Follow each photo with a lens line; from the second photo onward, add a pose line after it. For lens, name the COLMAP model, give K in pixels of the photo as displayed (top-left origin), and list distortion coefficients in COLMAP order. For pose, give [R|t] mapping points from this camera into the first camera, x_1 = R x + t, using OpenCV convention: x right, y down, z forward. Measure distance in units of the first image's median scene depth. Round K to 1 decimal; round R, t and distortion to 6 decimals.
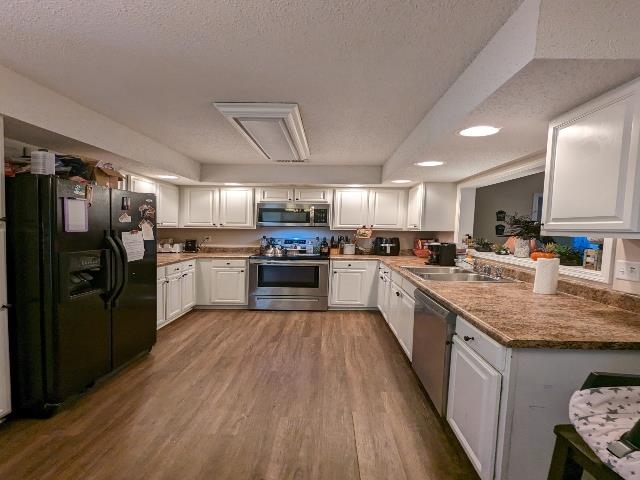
lens RADIAL K [[300.1, 0, 322.9], [0, 300.1, 238.1], [0, 0, 1]] dist [-0.001356, 0.000275]
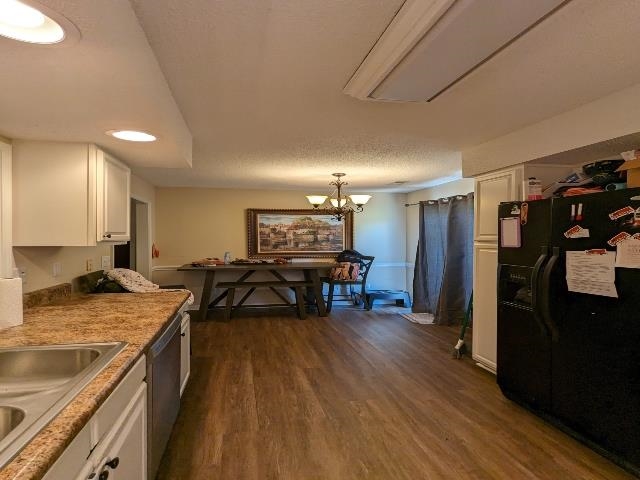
lens RADIAL K [[300.1, 0, 322.9], [0, 300.1, 238.1], [0, 0, 1]] dist [-0.001356, 0.000275]
pose [[-0.954708, -0.023596, -0.296608, 0.147357], [-0.037146, 0.998504, 0.040130, -0.056912], [0.295218, 0.049330, -0.954156, 1.490104]]
